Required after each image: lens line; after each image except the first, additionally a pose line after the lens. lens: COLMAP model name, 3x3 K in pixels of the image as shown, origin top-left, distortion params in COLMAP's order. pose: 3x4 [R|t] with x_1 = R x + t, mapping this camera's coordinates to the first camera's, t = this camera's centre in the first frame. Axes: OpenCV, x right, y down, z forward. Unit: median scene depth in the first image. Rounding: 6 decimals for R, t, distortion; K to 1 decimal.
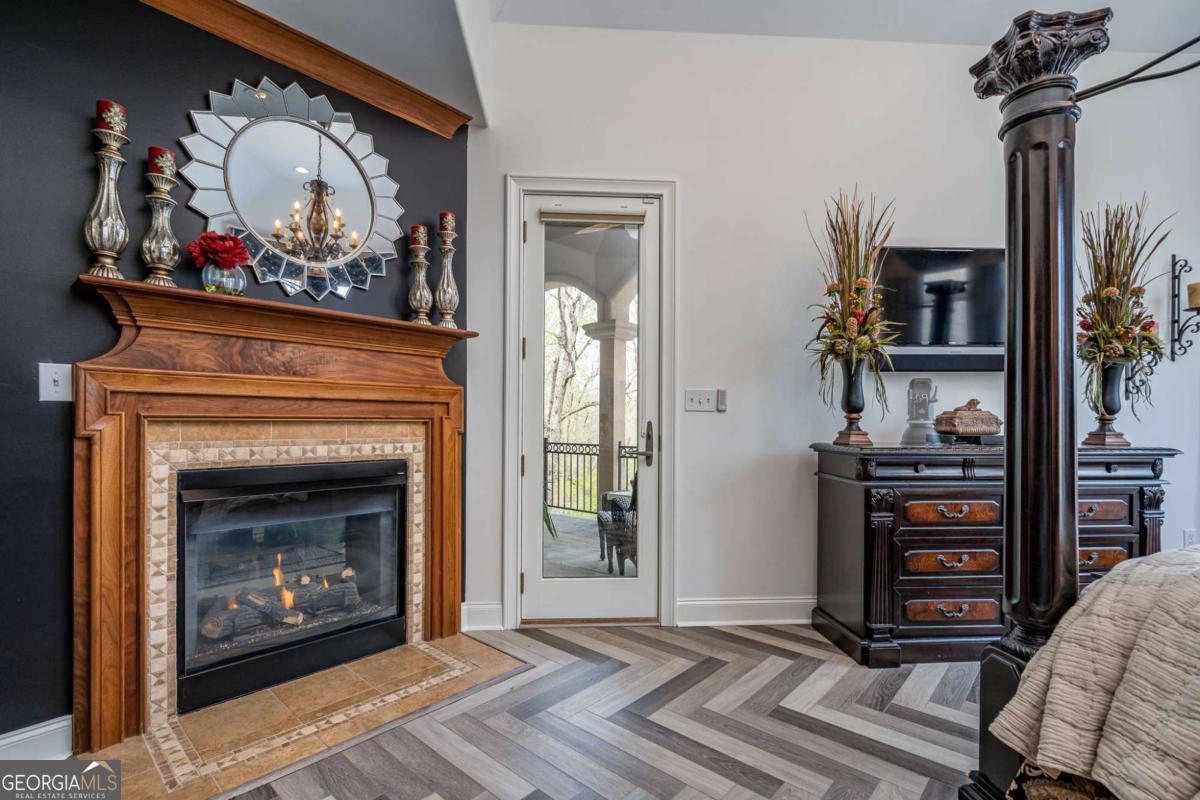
lens RADIAL K [[554.2, 0, 596.4], [0, 554.2, 422.3], [0, 0, 1]] dist [-0.002400, -0.000259]
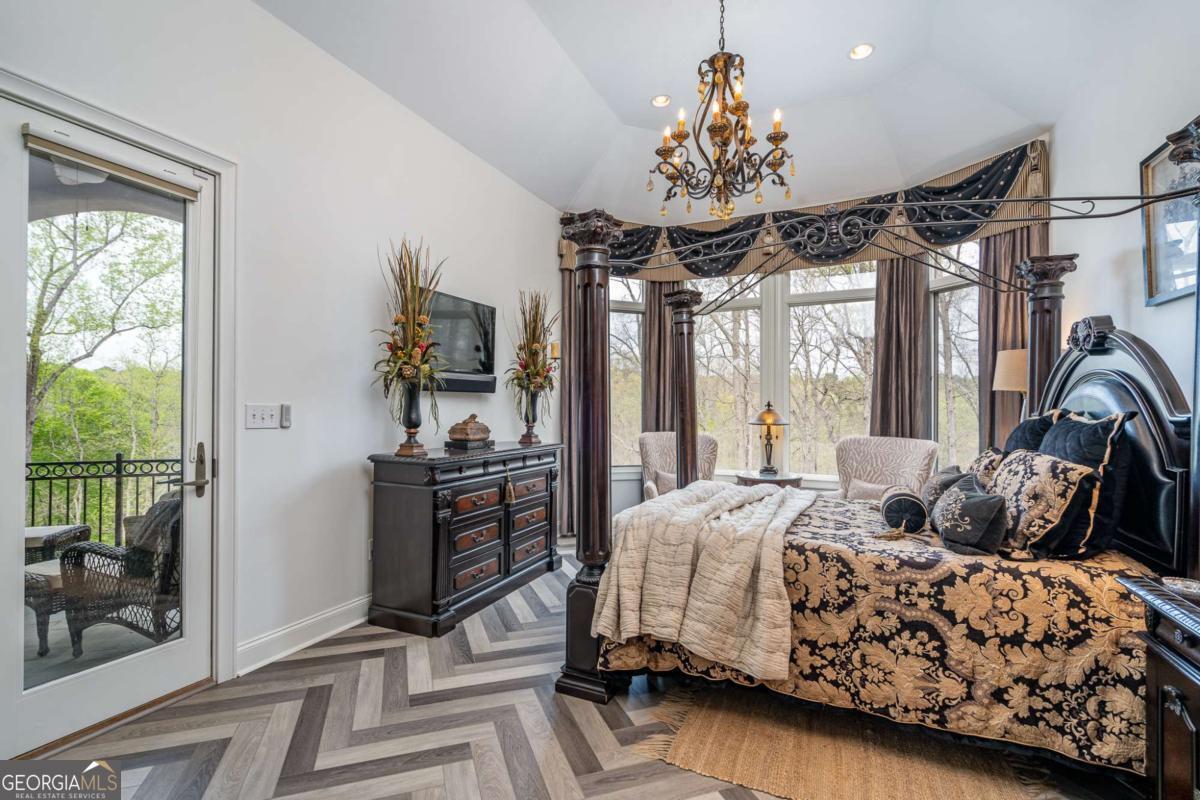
lens RADIAL K [[547.3, 0, 598.8], [0, 547.3, 405.6], [0, 0, 1]] dist [-0.001602, 0.000102]
pose [[0.469237, 0.005745, 0.883054, -0.387063], [-0.007411, 0.999969, -0.002568, -0.066120], [-0.883041, -0.005340, 0.469265, 0.108192]]
